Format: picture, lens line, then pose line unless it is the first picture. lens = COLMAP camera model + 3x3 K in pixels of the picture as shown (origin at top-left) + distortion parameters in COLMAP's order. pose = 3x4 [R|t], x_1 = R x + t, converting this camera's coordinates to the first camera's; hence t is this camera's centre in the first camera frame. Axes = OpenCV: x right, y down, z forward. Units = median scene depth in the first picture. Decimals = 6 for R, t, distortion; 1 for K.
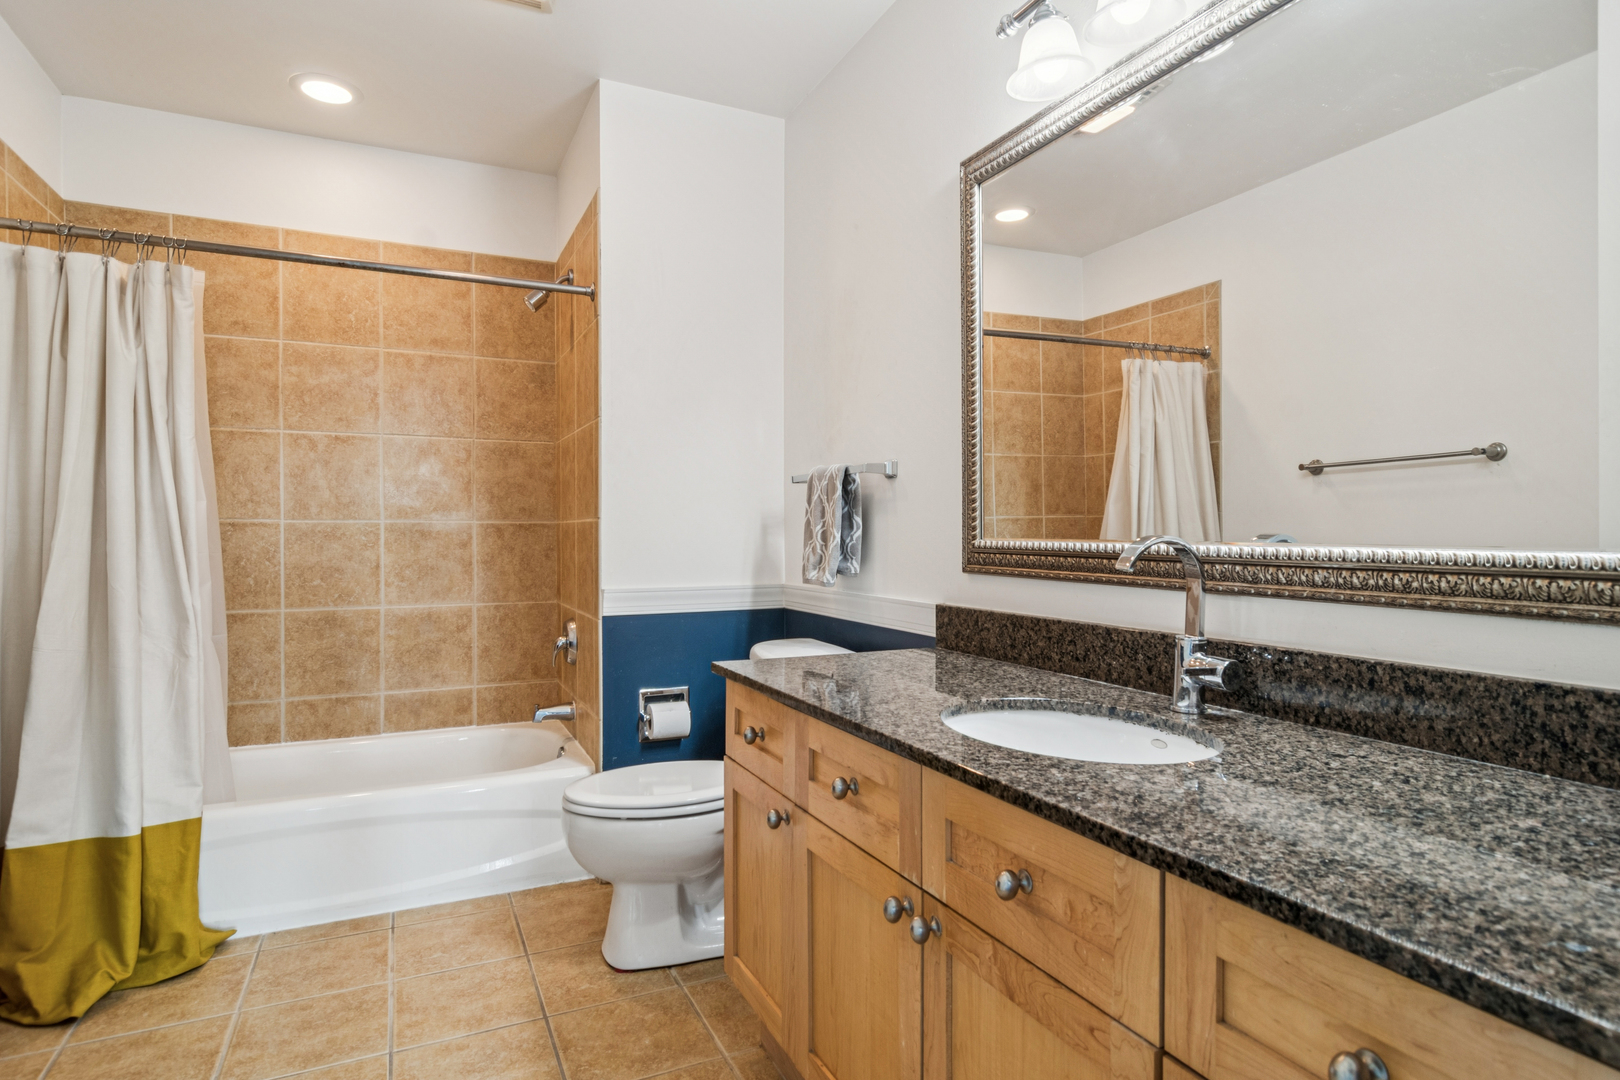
lens RADIAL K [[862.1, 0, 813.6], [0, 862.1, 544.0], [0, 0, 1]] dist [-0.006545, 0.004783]
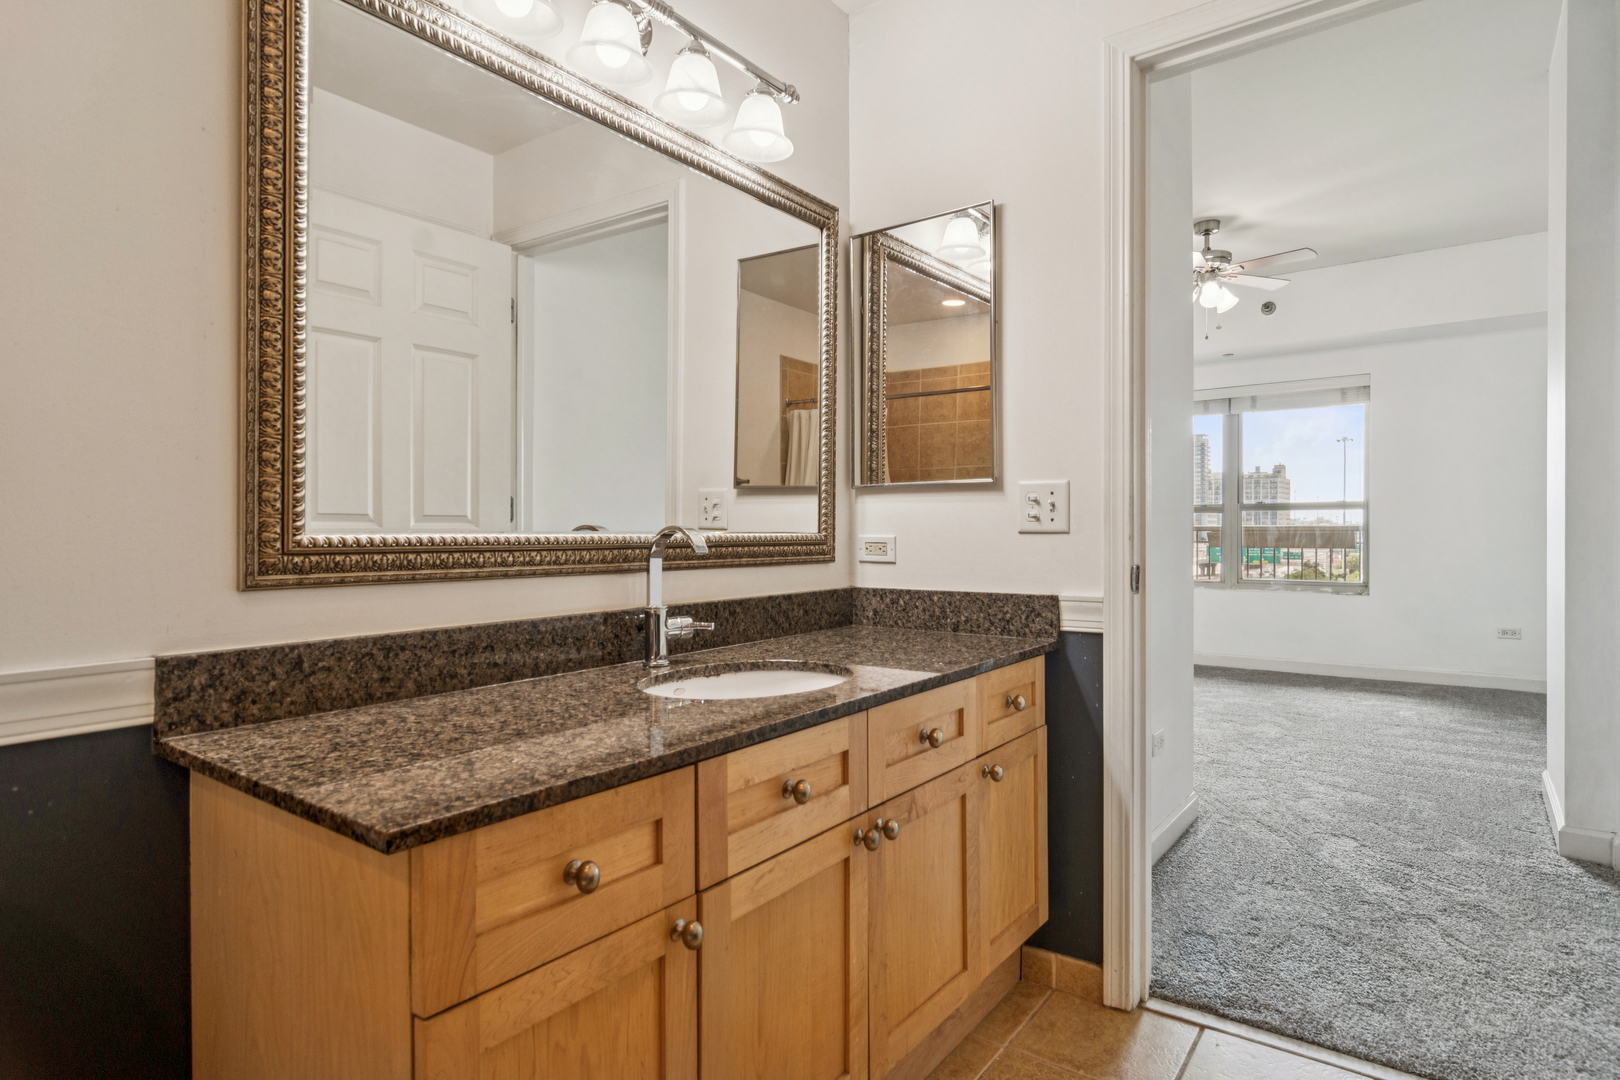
lens RADIAL K [[862.1, 0, 811.6], [0, 862.1, 531.0], [0, 0, 1]] dist [-0.006545, 0.004783]
pose [[-0.449475, -0.022936, 0.892998, -0.685553], [-0.002203, 0.999696, 0.024568, -0.031315], [-0.893290, 0.009076, -0.449389, 1.165772]]
